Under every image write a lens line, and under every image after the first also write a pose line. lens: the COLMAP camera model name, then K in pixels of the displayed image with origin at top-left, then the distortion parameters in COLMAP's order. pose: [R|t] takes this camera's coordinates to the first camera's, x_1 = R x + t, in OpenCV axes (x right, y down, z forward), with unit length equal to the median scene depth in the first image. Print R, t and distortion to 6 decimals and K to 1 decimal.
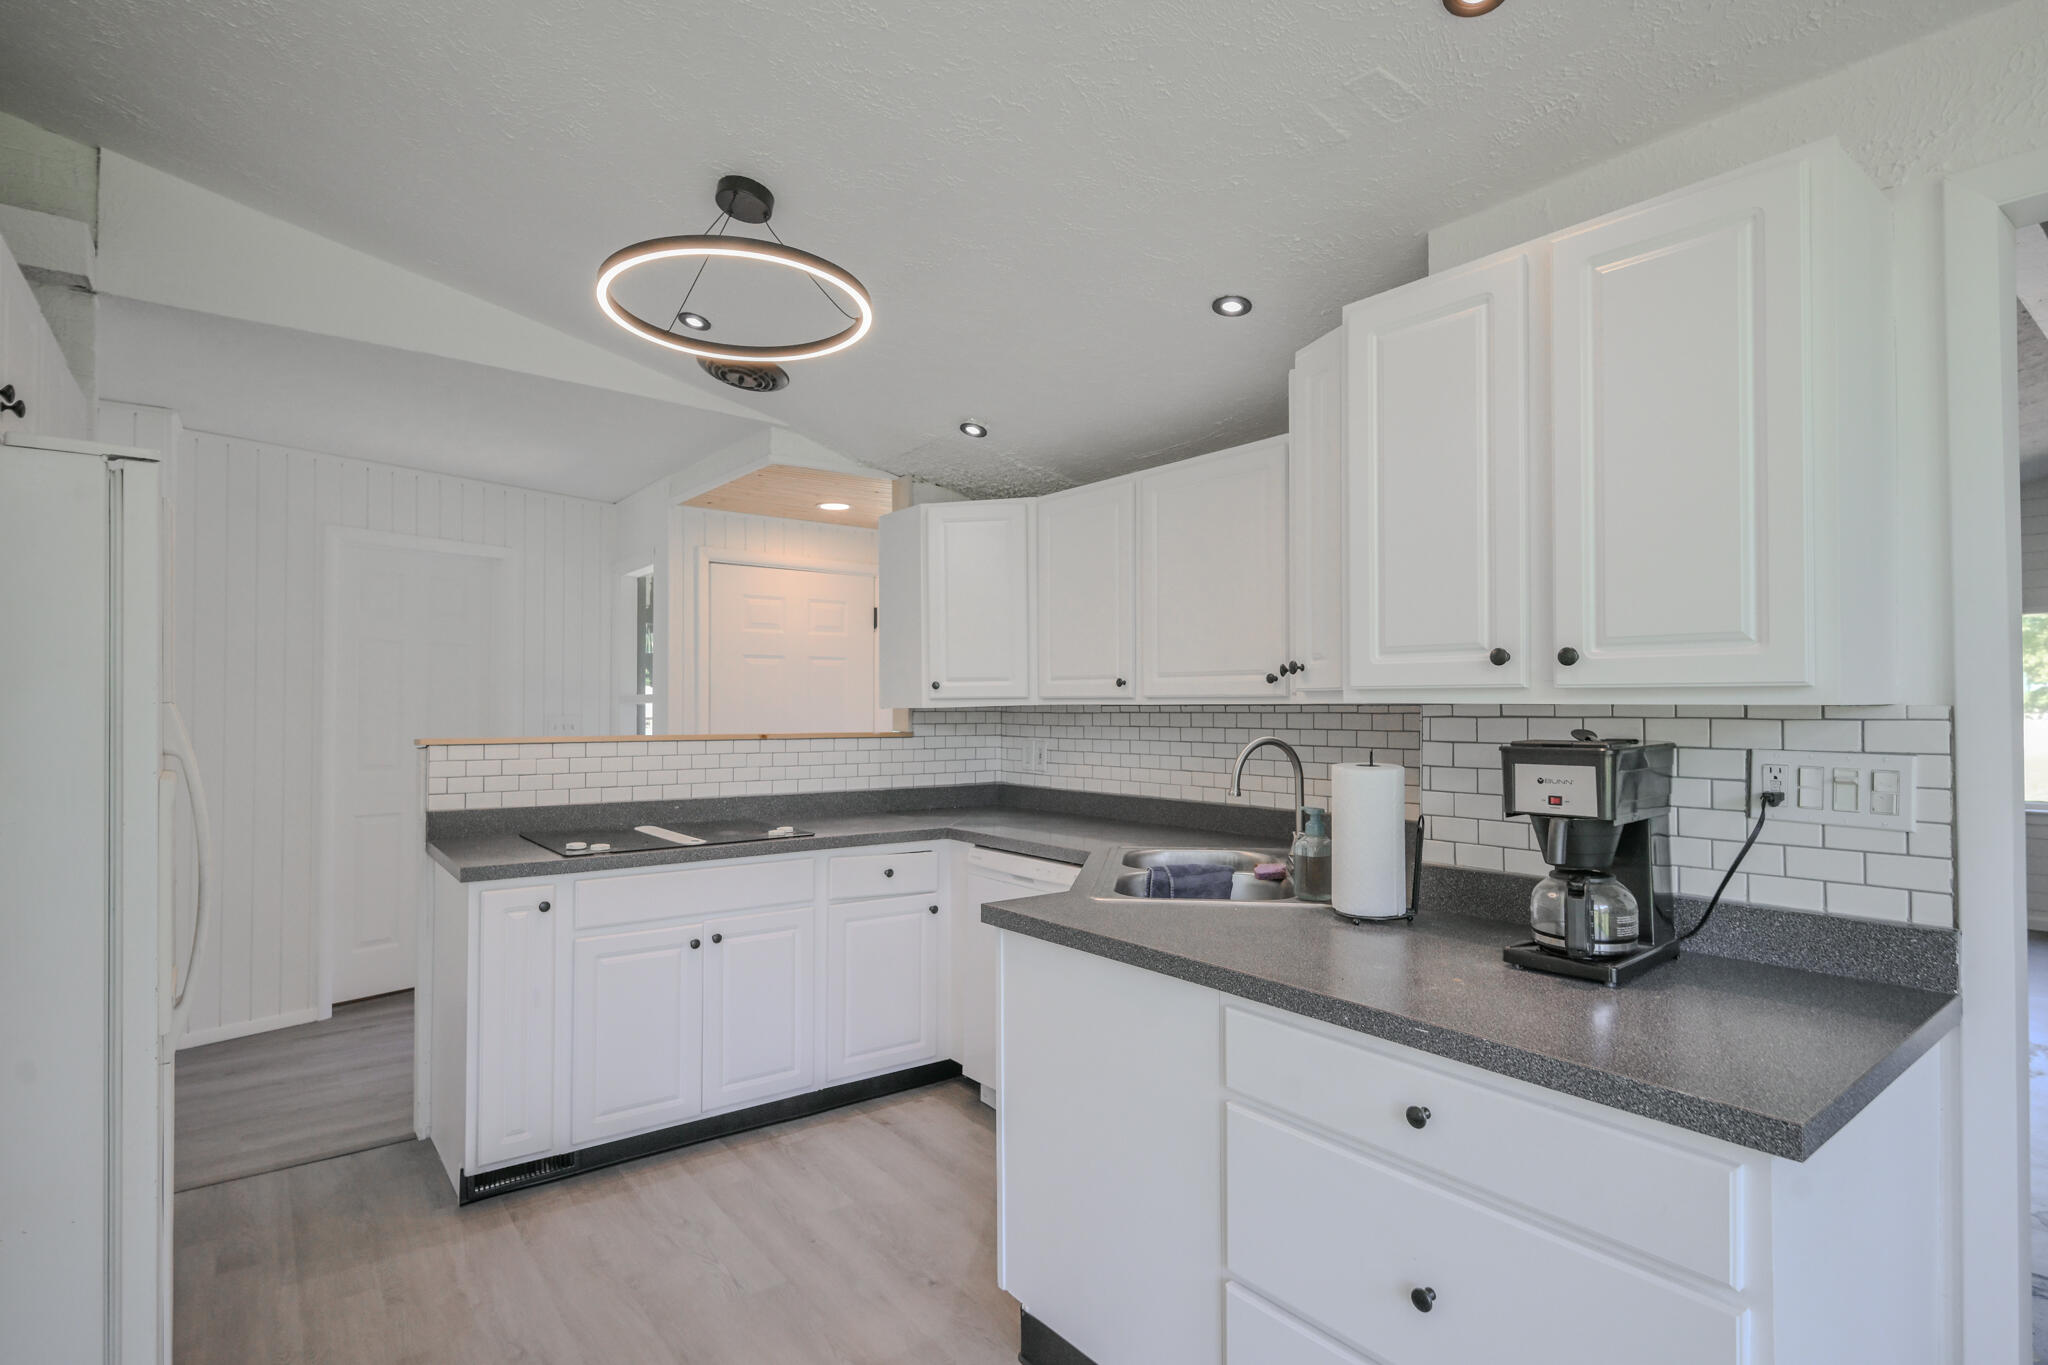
lens RADIAL K [[1036.3, 0, 1027.1], [0, 1036.3, 682.0], [0, 0, 1]] dist [-0.003824, -0.000569]
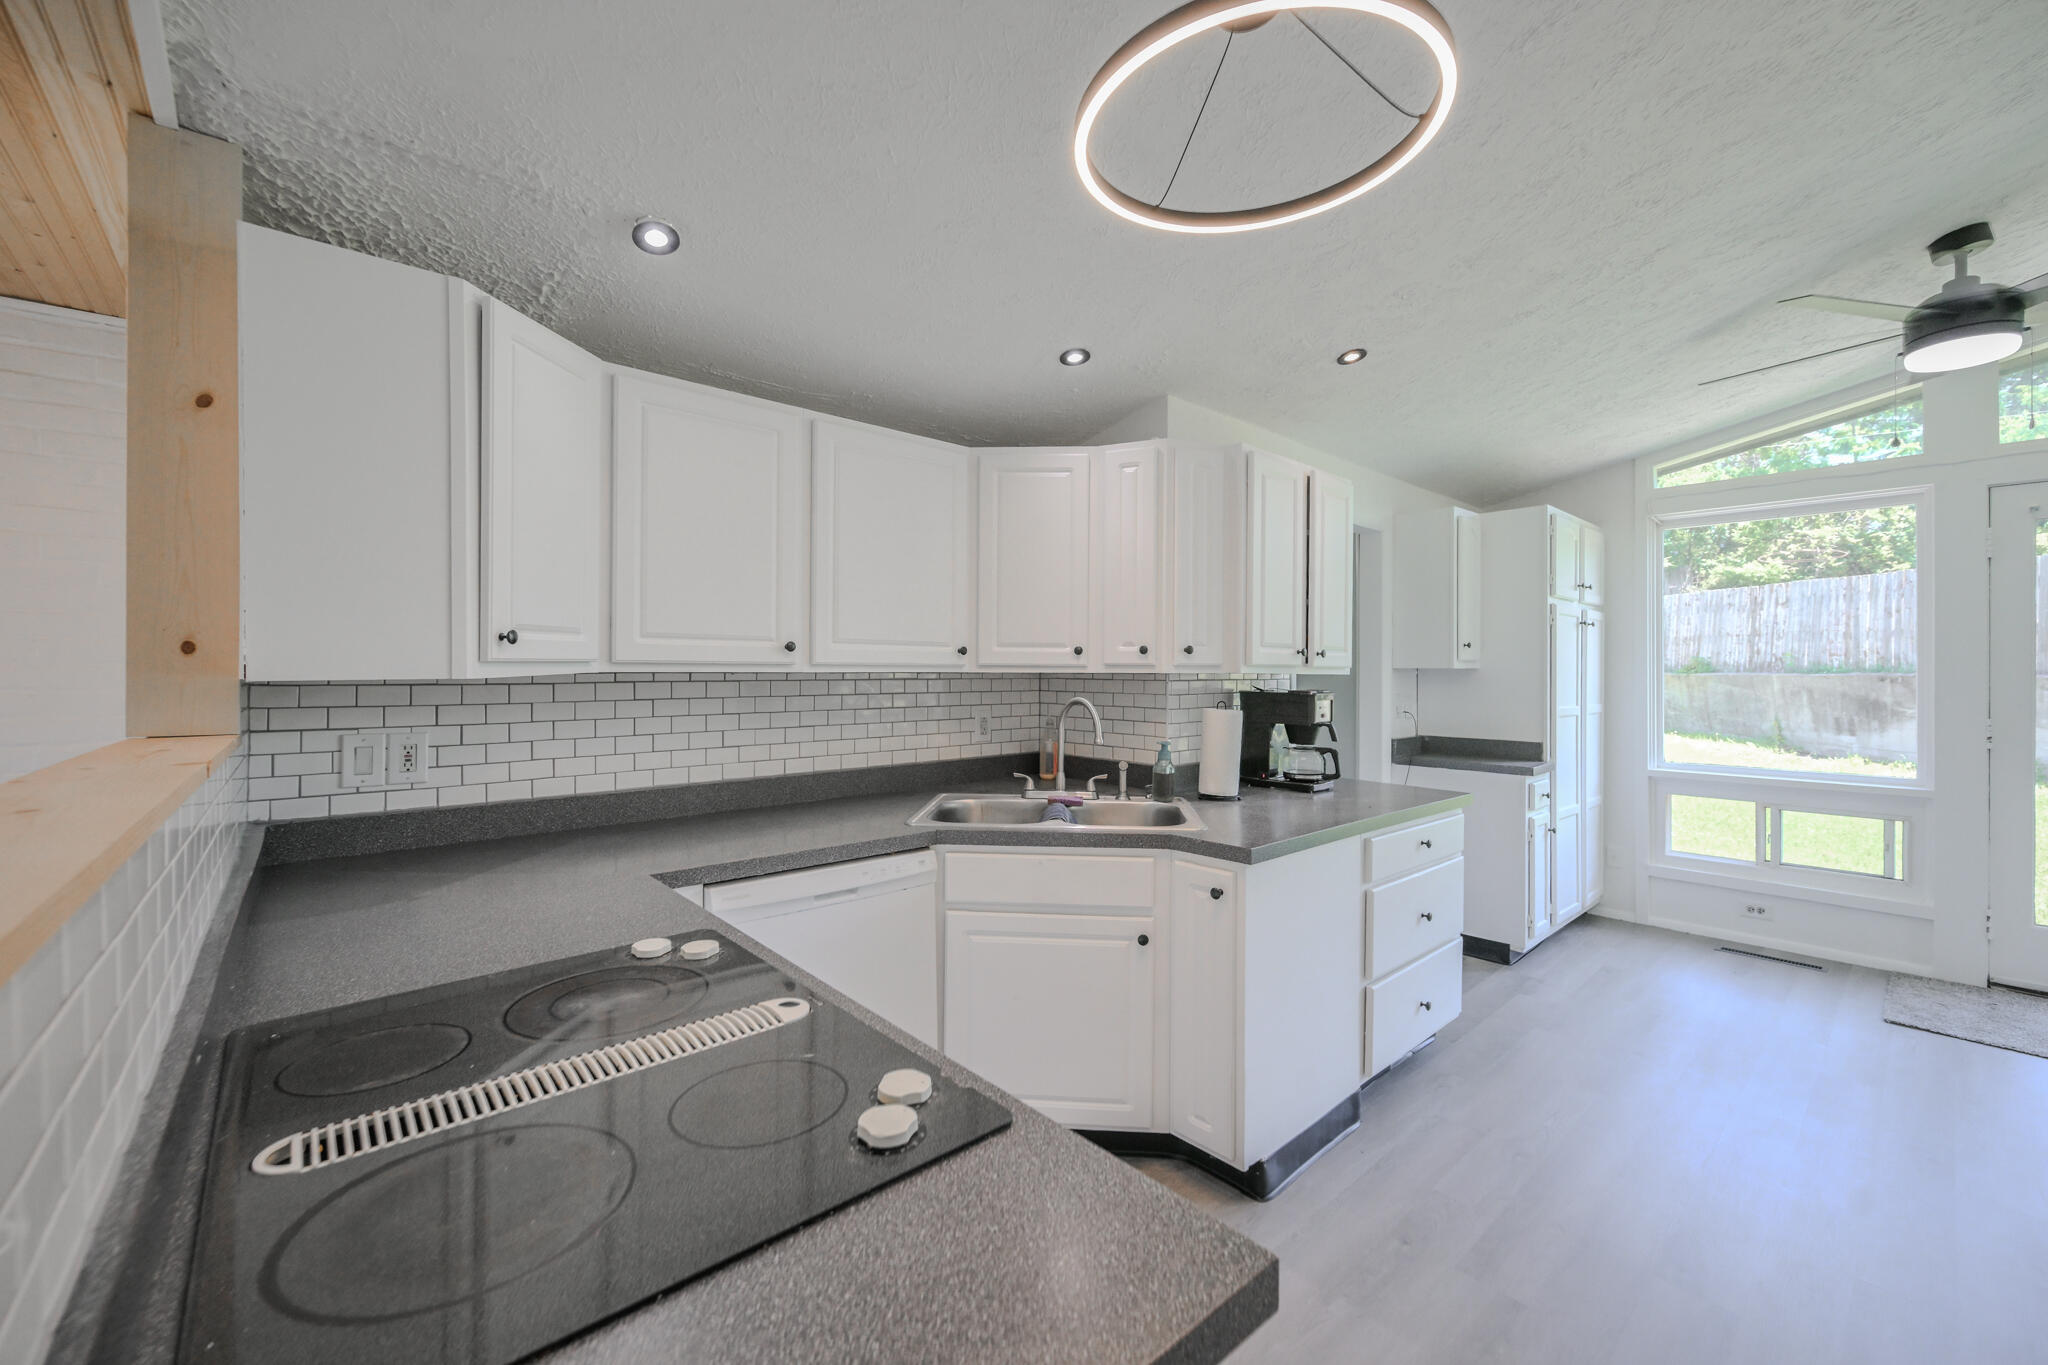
lens RADIAL K [[810.1, 0, 1013.6], [0, 810.1, 667.9], [0, 0, 1]] dist [-0.000526, 0.000533]
pose [[-0.053637, 0.009423, 0.998516, -0.586210], [-0.019075, 0.999763, -0.010459, 0.021511], [-0.998378, -0.019607, -0.053445, 0.834345]]
